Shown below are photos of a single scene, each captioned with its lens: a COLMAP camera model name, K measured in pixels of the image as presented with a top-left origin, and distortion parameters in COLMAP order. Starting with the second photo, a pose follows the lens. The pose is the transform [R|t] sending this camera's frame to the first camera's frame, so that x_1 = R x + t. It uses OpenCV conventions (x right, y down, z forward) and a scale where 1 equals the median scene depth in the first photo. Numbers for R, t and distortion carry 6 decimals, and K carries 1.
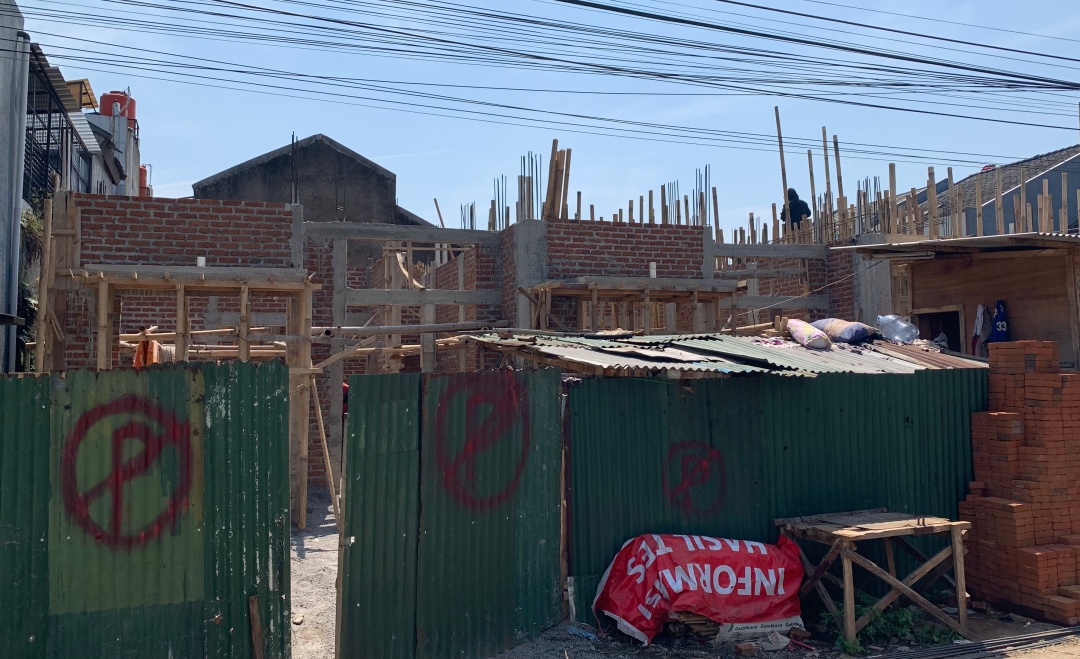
lens RADIAL K [[806.9, 0, 544.6], [0, 806.9, 329.4], [0, 0, 1]] dist [0.060558, 0.000297]
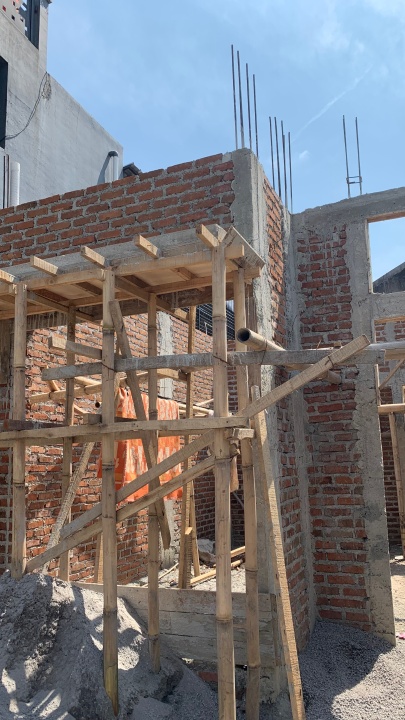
lens RADIAL K [[551.5, 0, 204.0], [0, 551.5, 359.1], [0, 0, 1]] dist [0.059862, -0.087826]
pose [[0.737481, -0.136106, -0.661511, -0.065079], [0.064584, 0.989206, -0.131529, 0.046203], [0.672273, 0.054277, 0.738311, 0.605641]]
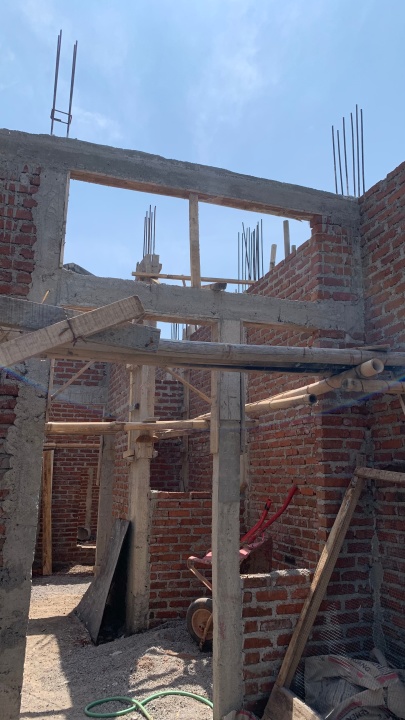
lens RADIAL K [[551.5, 0, 203.7], [0, 551.5, 356.6], [0, 0, 1]] dist [0.059862, -0.087826]
pose [[0.999097, 0.016035, -0.039344, -0.153182], [-0.021670, 0.988857, -0.147280, 0.041622], [0.036544, 0.147999, 0.988312, 0.706772]]
